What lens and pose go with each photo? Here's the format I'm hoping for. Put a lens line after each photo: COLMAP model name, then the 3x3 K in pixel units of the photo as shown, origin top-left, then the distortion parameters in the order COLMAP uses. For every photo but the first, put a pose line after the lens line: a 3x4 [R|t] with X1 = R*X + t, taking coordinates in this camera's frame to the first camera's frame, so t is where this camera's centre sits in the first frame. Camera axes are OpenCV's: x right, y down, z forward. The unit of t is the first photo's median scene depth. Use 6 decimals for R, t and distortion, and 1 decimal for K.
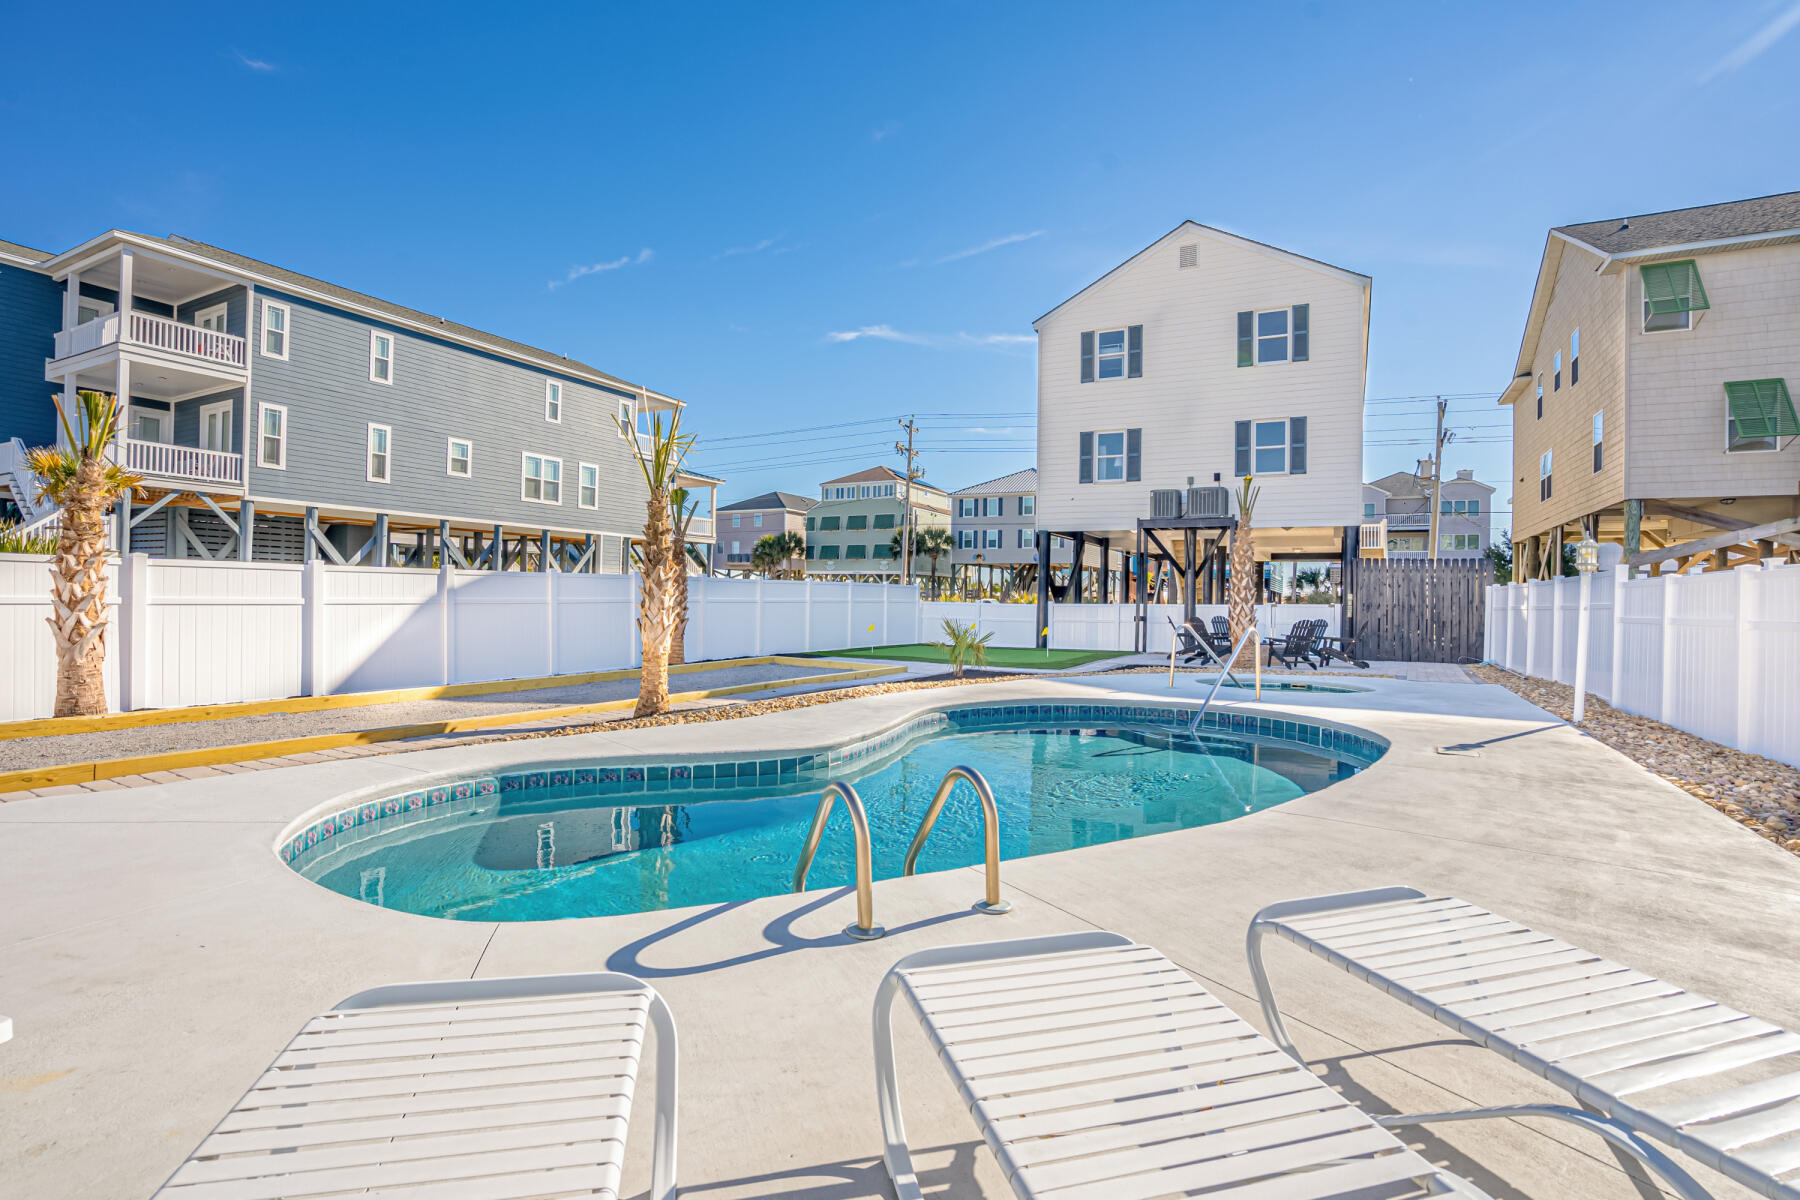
lens RADIAL K [[846.3, 0, 932.1], [0, 846.3, 595.9], [0, 0, 1]] dist [-0.030176, 0.012733]
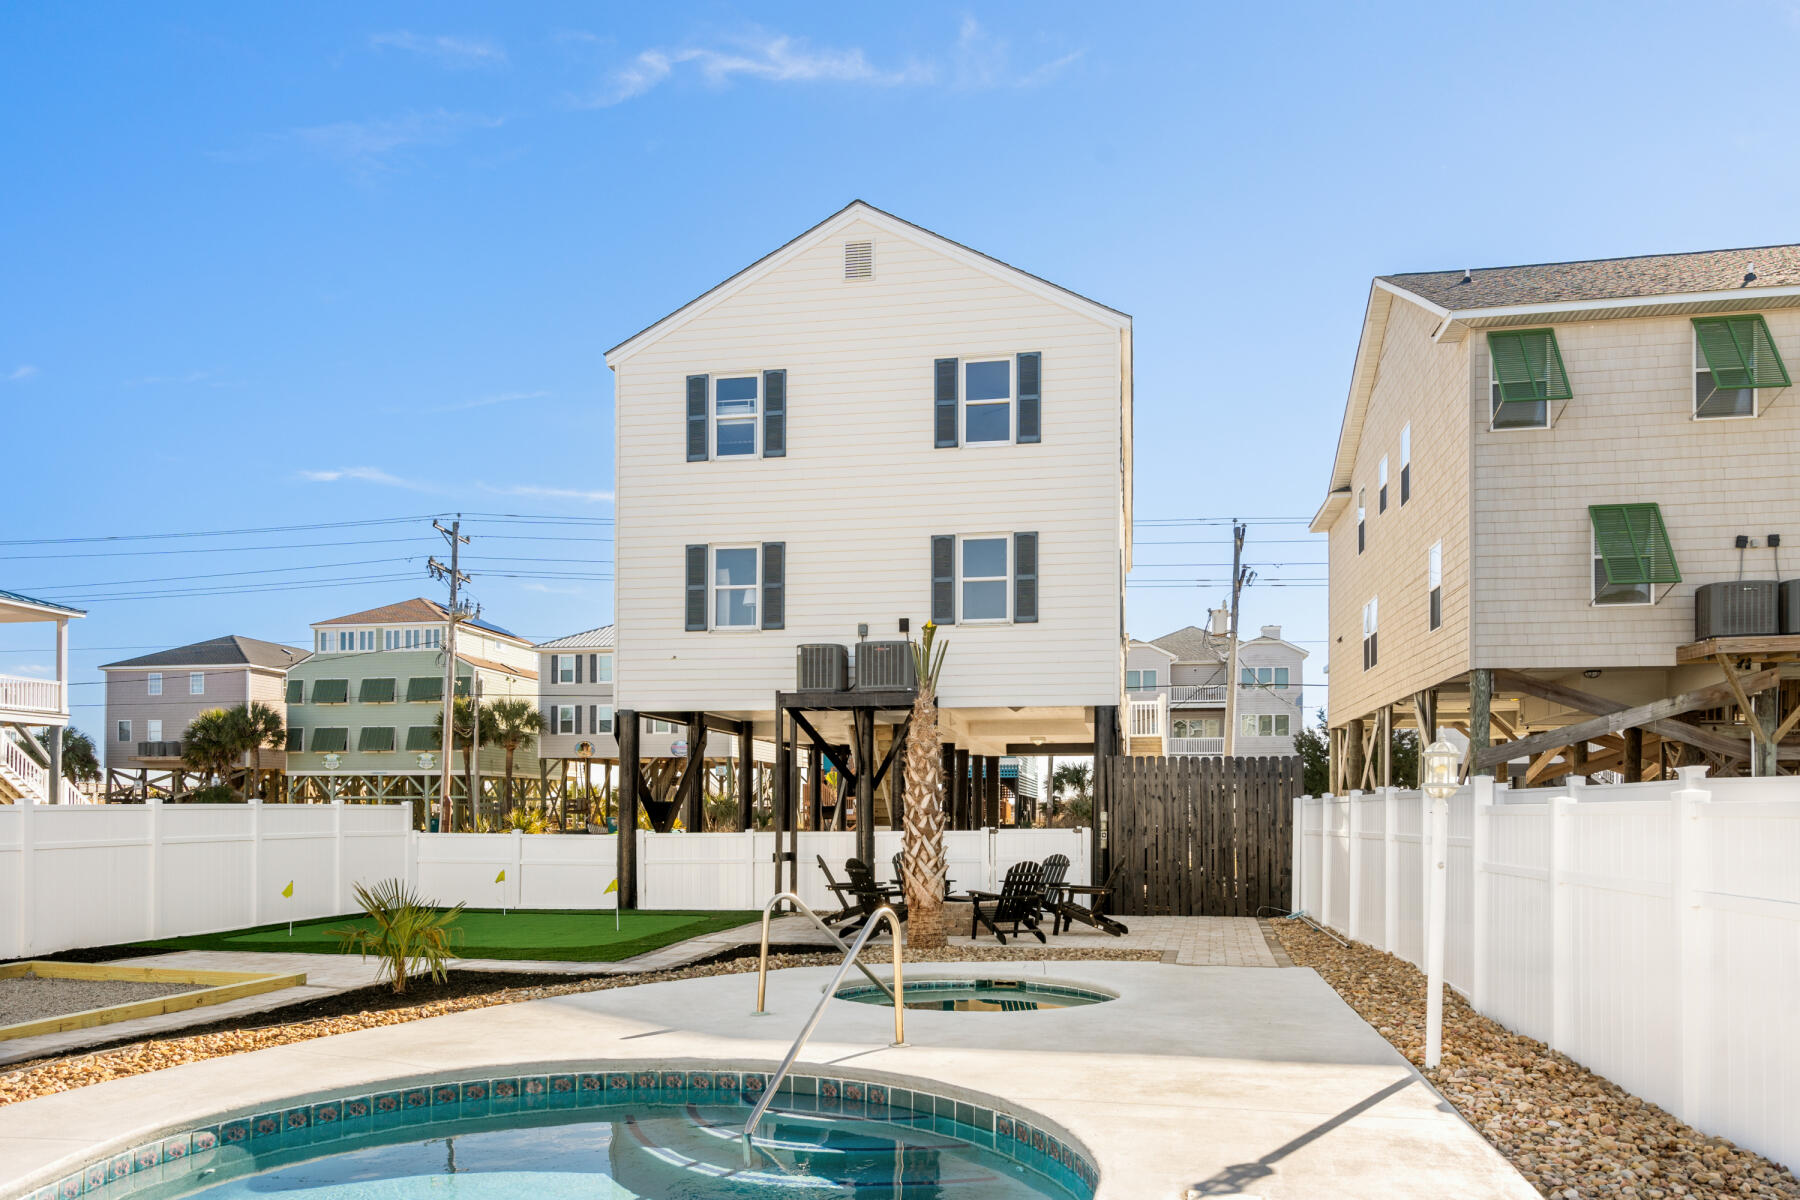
lens RADIAL K [[1274.6, 0, 901.1], [0, 1274.6, 804.4], [0, 0, 1]] dist [0.008343, 0.000773]
pose [[0.960587, -0.014530, 0.277598, 0.069598], [0.014320, 0.999894, 0.002783, -0.011505], [-0.277609, 0.001301, 0.960693, 0.097710]]
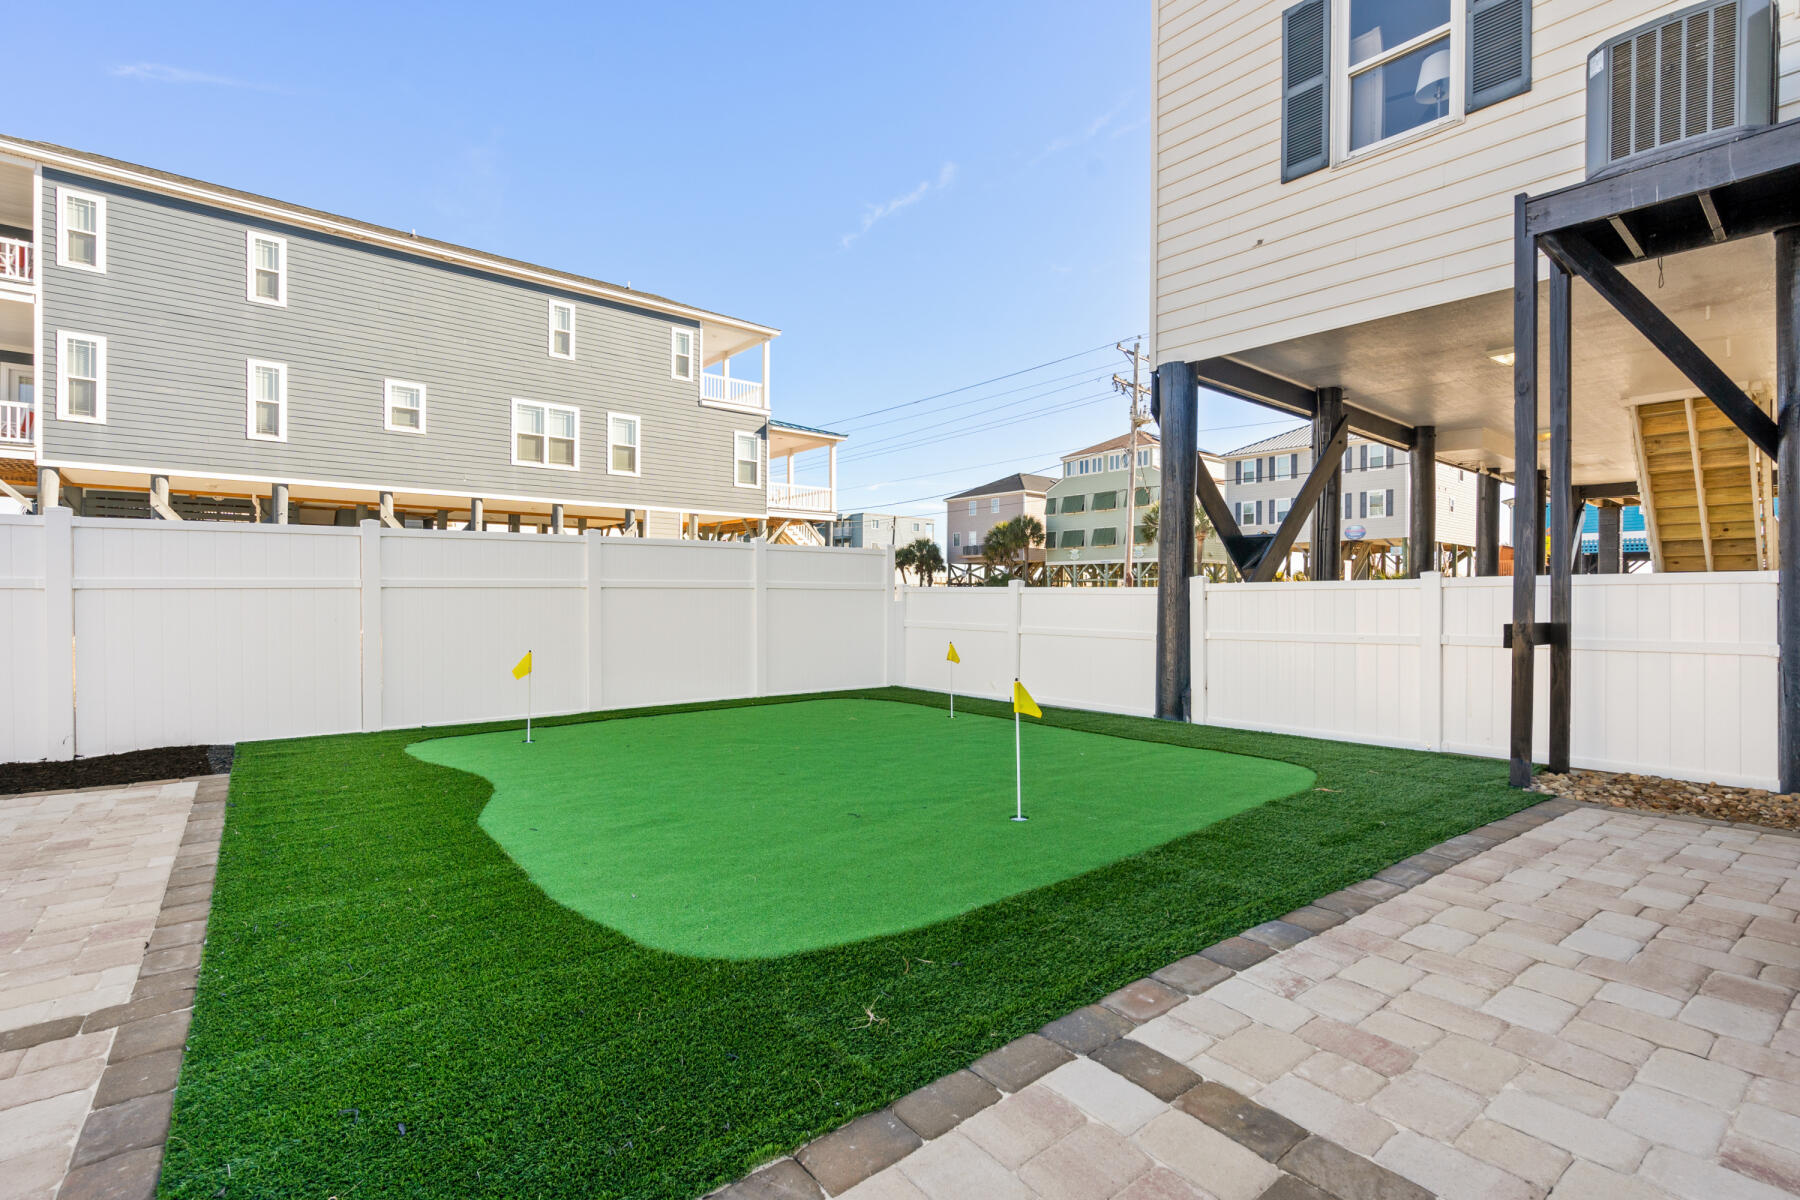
lens RADIAL K [[858.2, 0, 883.4], [0, 858.2, 594.2], [0, 0, 1]] dist [0.000801, -0.000504]
pose [[0.920598, -0.015699, -0.390197, 0.161305], [0.015712, 0.999872, -0.003159, 0.012476], [0.390196, -0.003223, 0.920726, 0.665624]]
